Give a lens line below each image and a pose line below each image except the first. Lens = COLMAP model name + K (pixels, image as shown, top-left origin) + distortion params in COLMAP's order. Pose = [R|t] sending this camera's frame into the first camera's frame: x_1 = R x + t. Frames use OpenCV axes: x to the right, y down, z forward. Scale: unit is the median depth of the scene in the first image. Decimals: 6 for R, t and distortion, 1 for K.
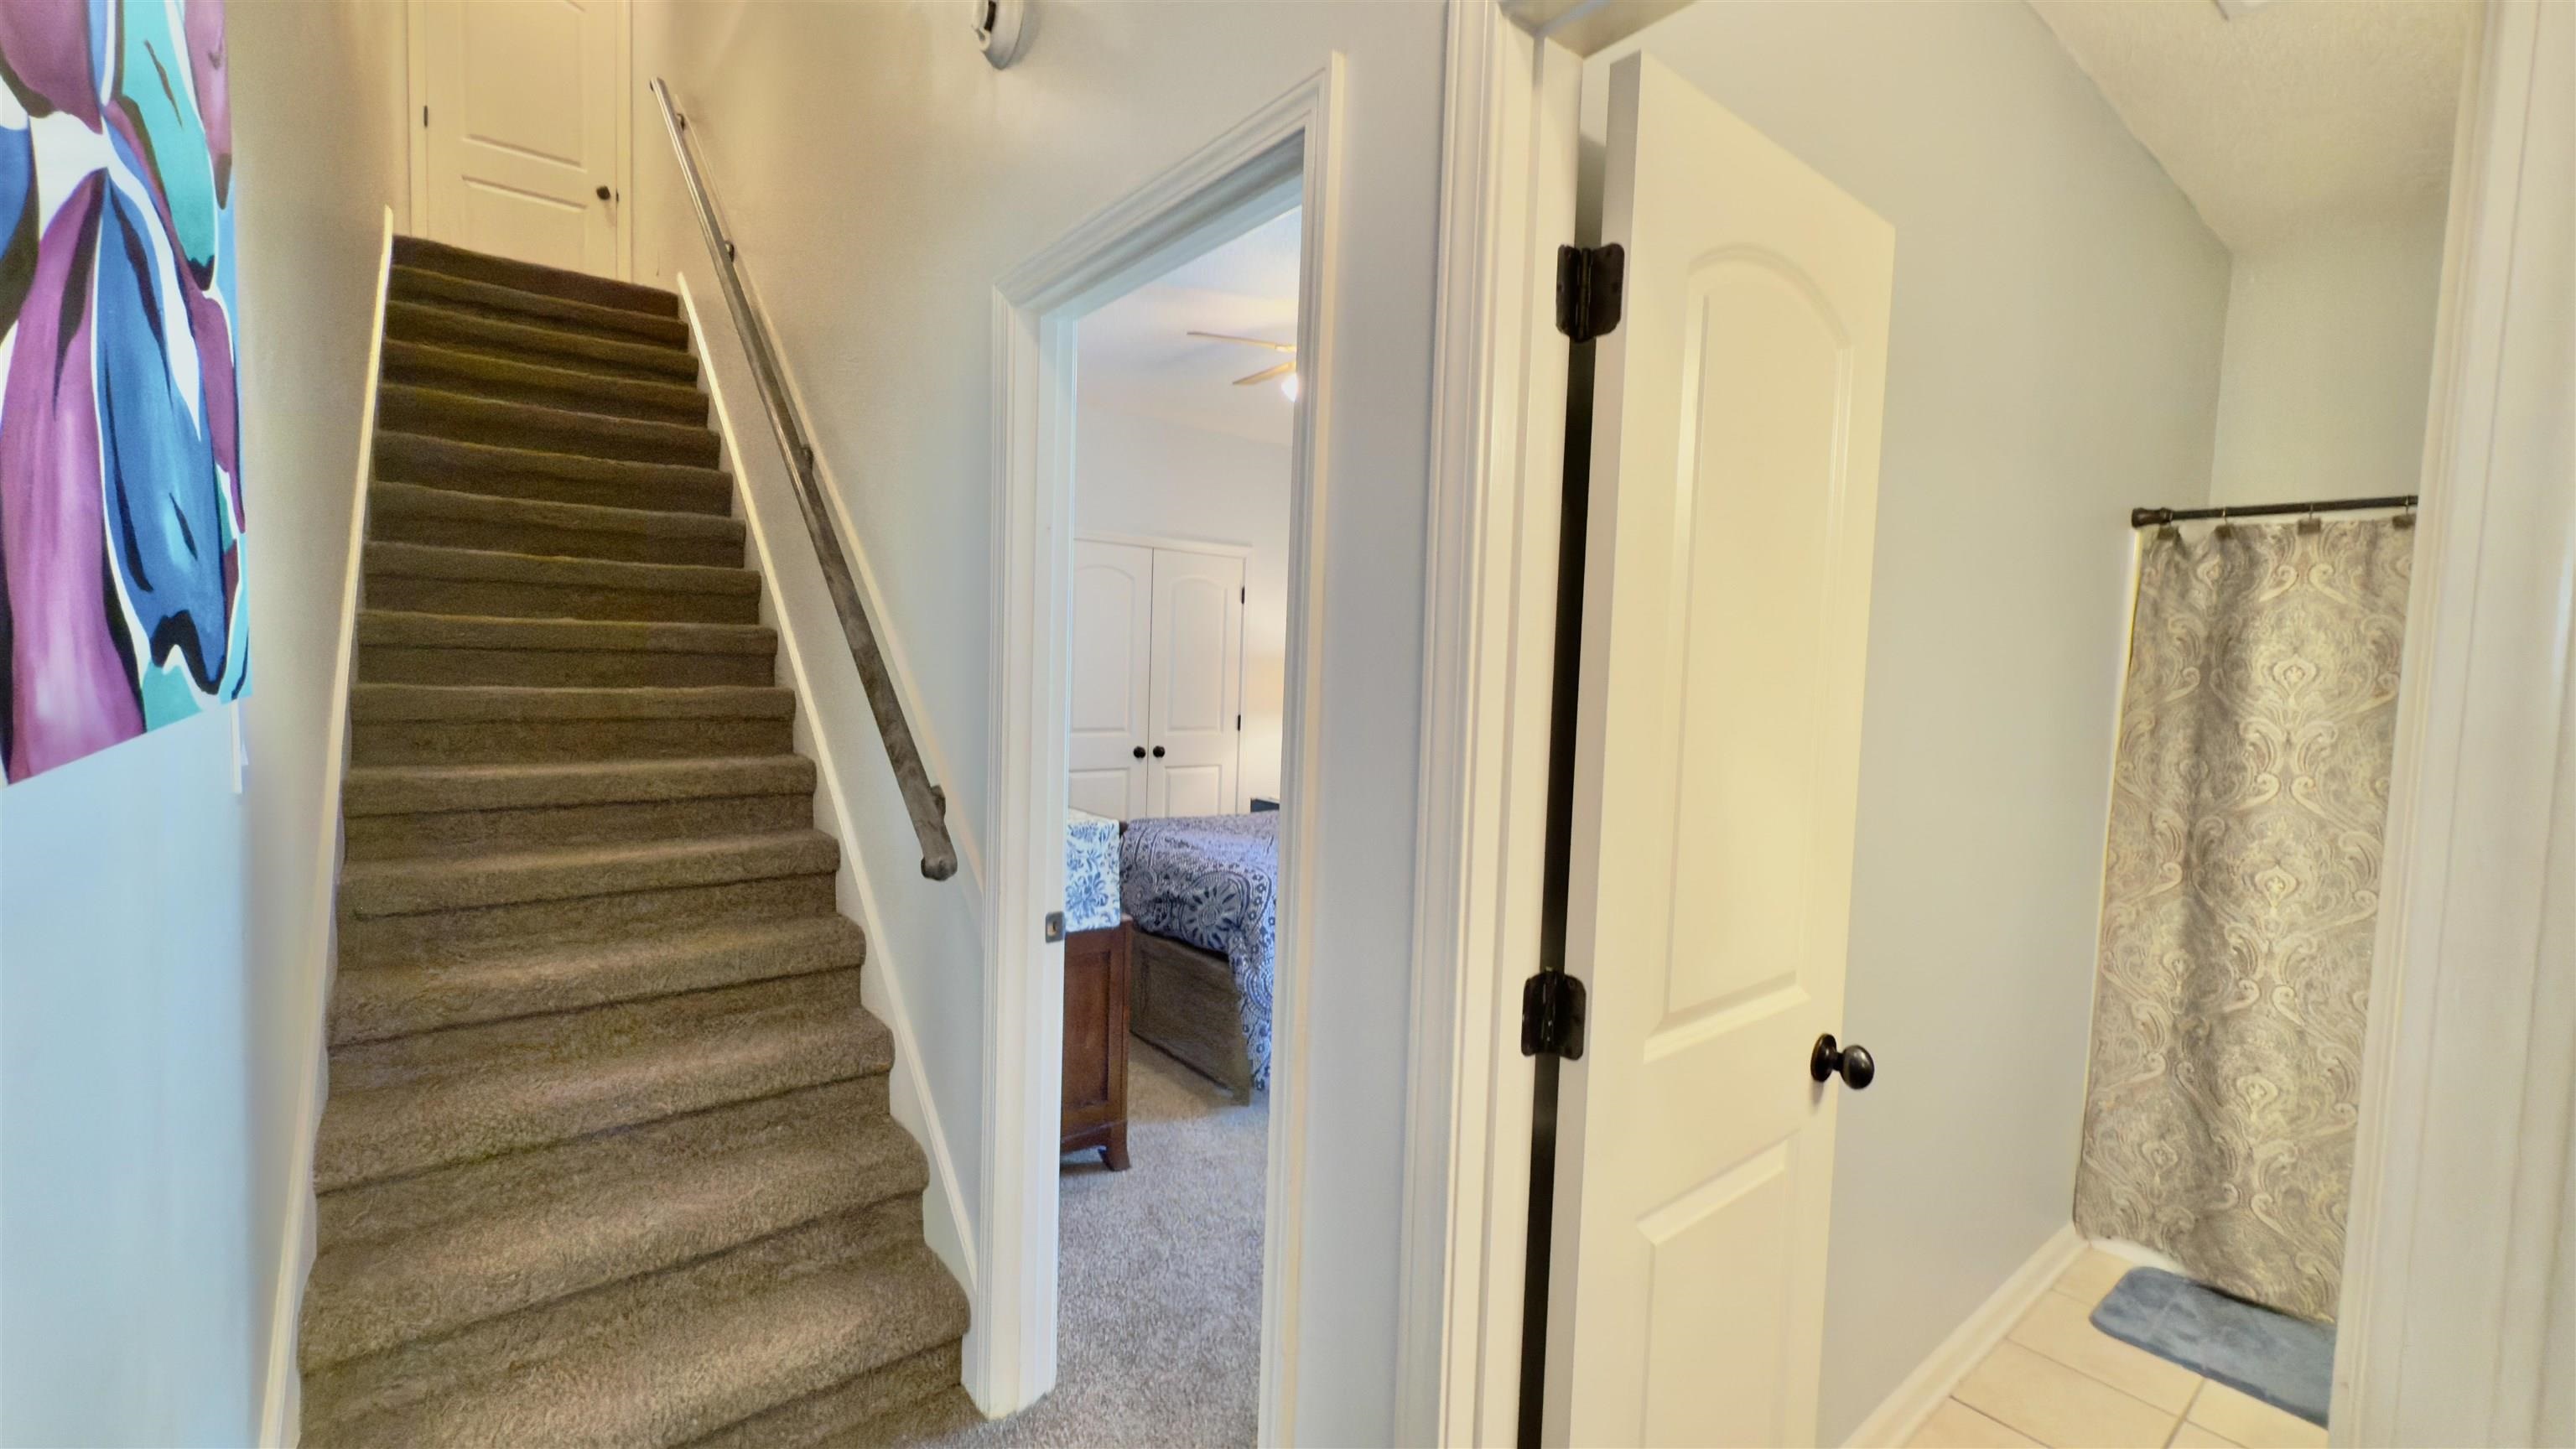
lens RADIAL K [[1035.9, 0, 1289.7], [0, 1035.9, 730.6], [0, 0, 1]] dist [-0.000546, 0.000459]
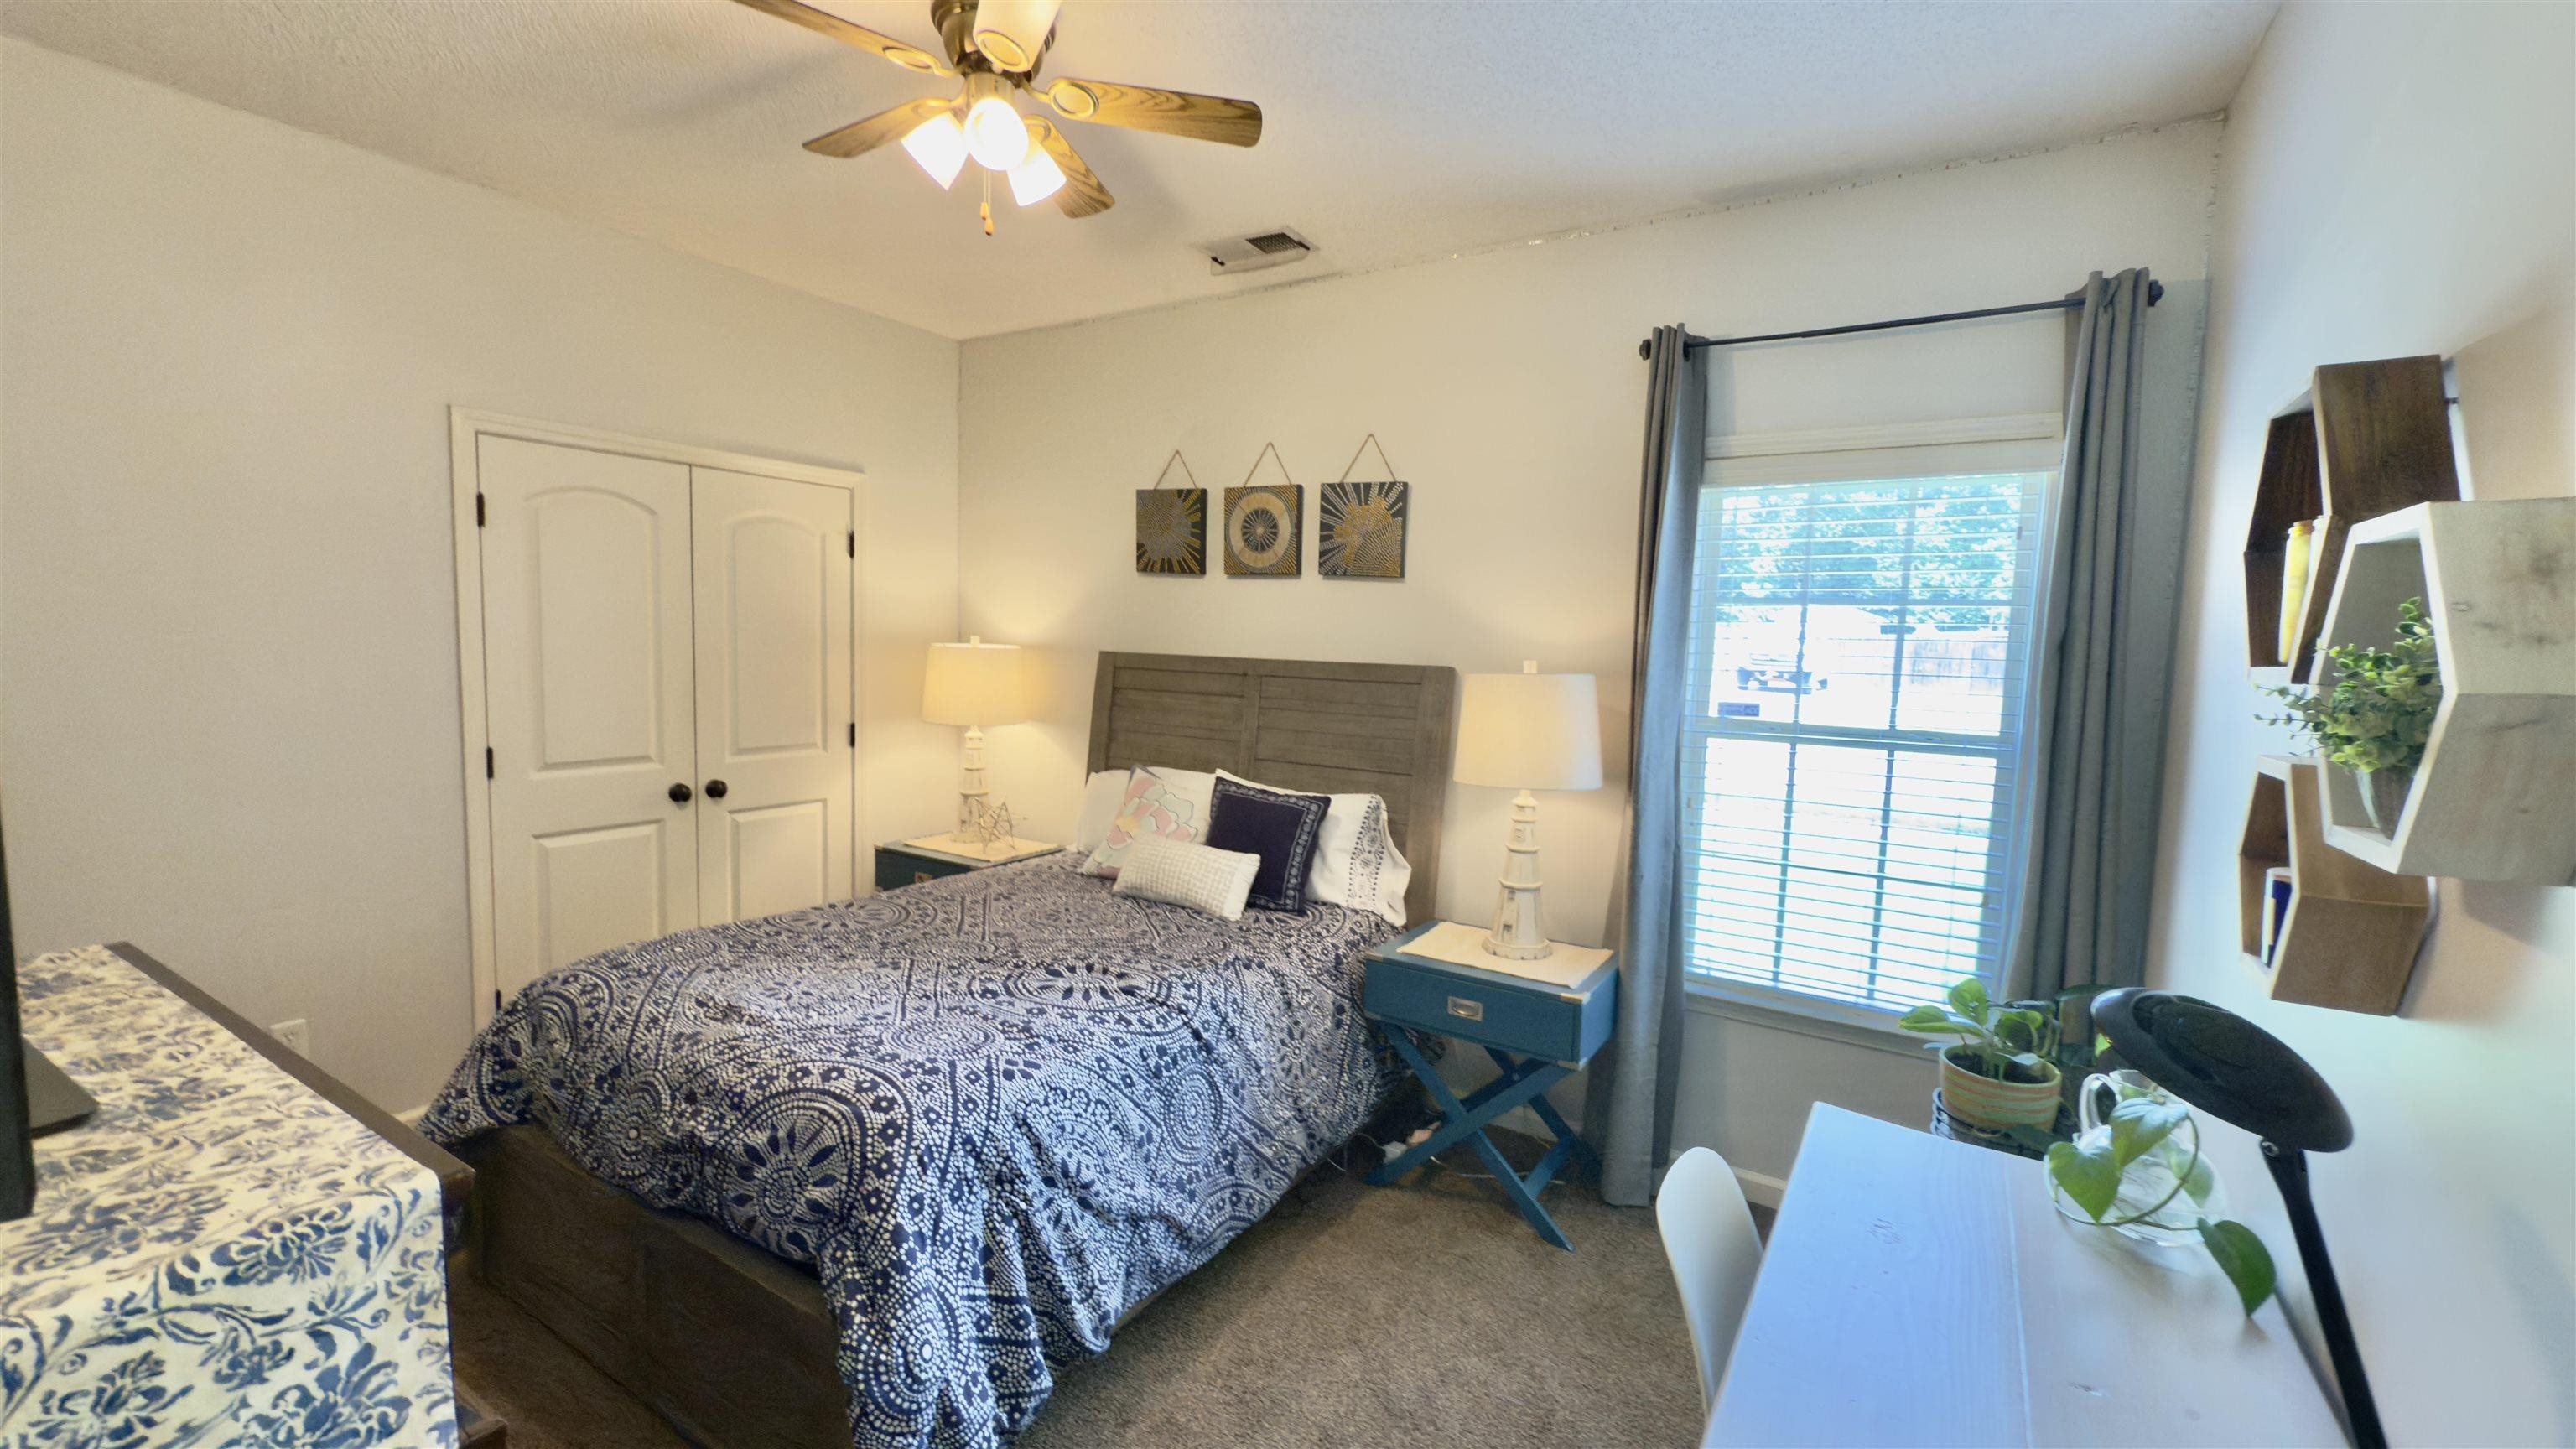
lens RADIAL K [[1035.9, 0, 1289.0], [0, 1035.9, 718.0], [0, 0, 1]] dist [-0.000546, 0.000459]
pose [[0.943432, -0.030177, 0.330191, -0.005880], [0.021906, 0.999347, 0.028744, -0.059233], [-0.330843, -0.019885, 0.943476, 0.500981]]
